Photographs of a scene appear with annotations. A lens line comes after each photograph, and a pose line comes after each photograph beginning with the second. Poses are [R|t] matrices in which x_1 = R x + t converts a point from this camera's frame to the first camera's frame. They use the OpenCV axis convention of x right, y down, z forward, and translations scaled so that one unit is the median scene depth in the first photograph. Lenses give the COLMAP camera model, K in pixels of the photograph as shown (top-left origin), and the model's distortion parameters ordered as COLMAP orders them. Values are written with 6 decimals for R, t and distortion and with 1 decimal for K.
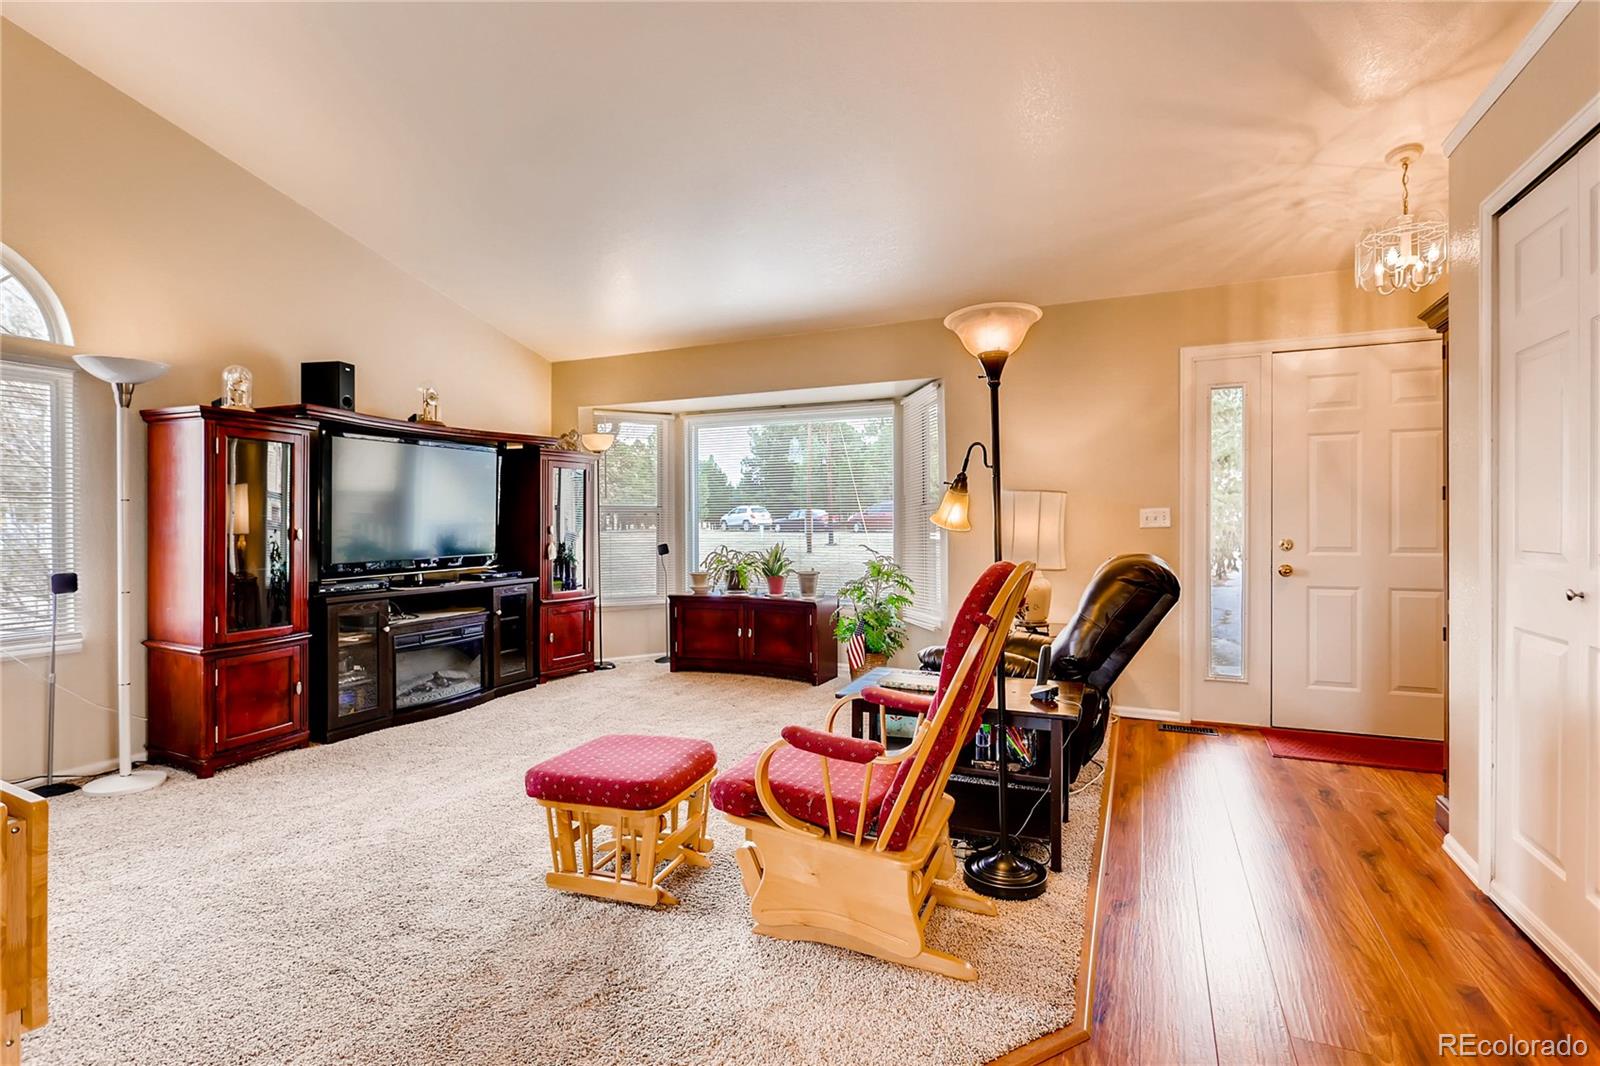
lens RADIAL K [[770.1, 0, 788.2], [0, 770.1, 524.9], [0, 0, 1]] dist [-0.006853, -0.000113]
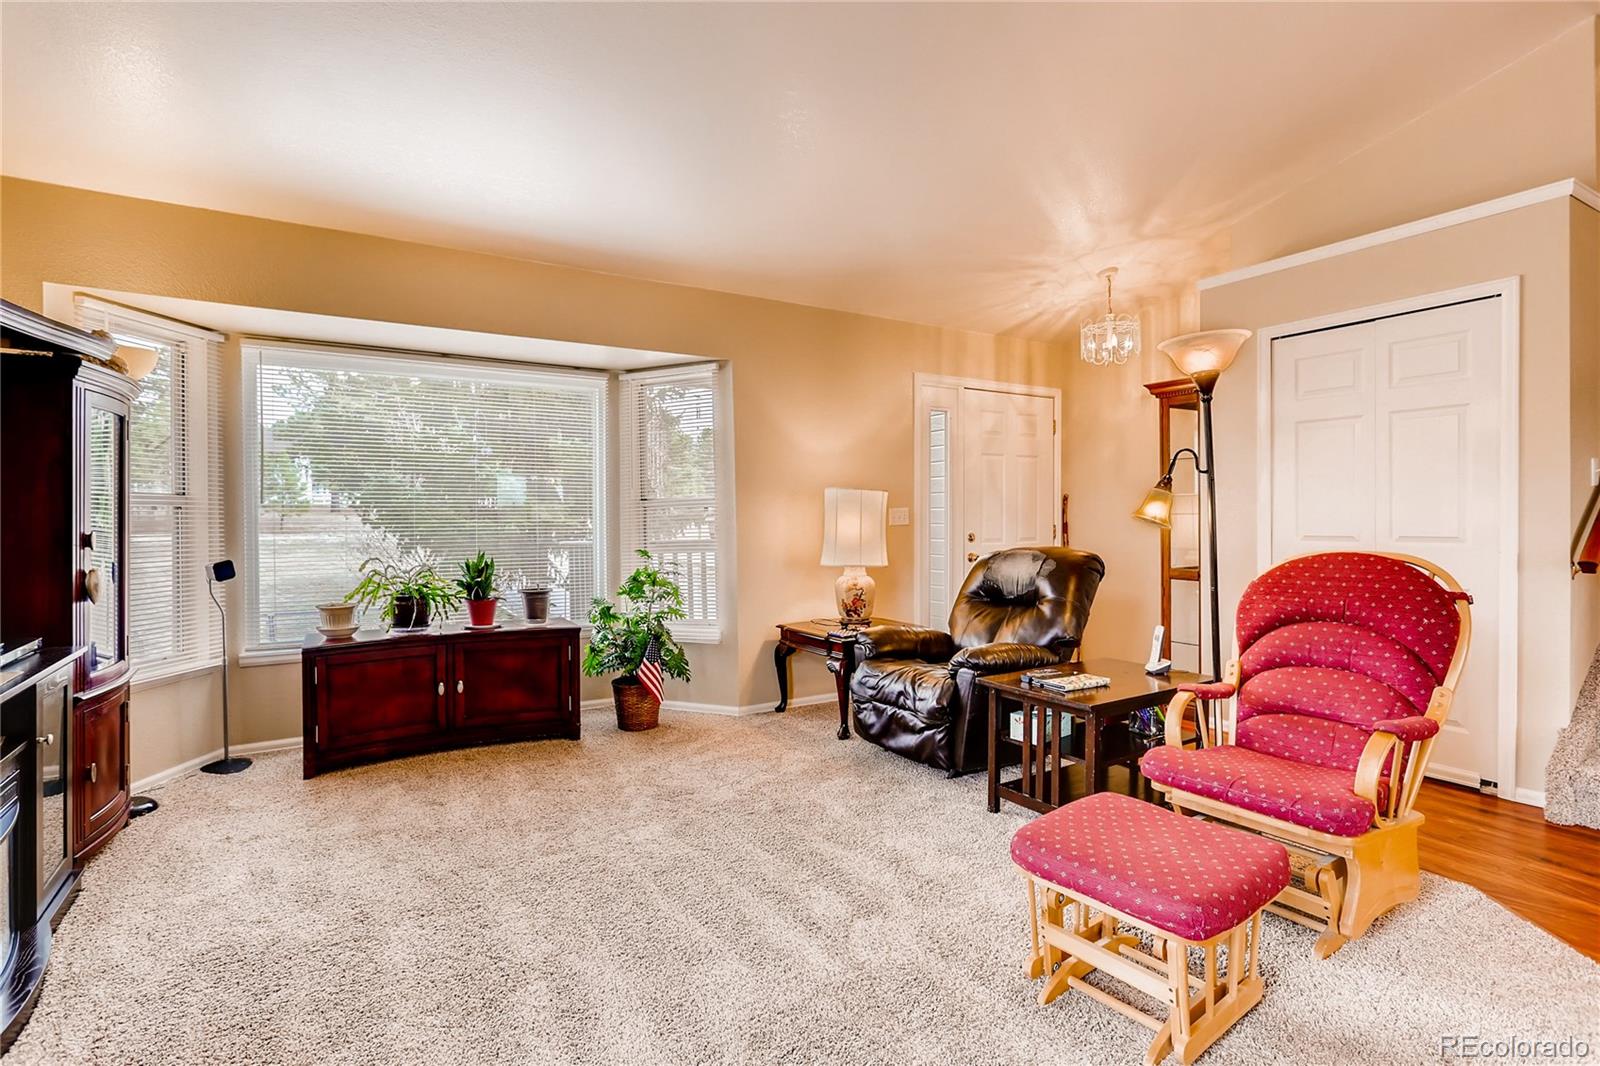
lens RADIAL K [[770.1, 0, 788.2], [0, 770.1, 524.9], [0, 0, 1]] dist [-0.006853, -0.000113]
pose [[0.558923, -0.007246, 0.829188, -0.456042], [0.005198, 0.999973, 0.005235, -0.002828], [-0.829204, 0.001384, 0.558945, 0.396048]]
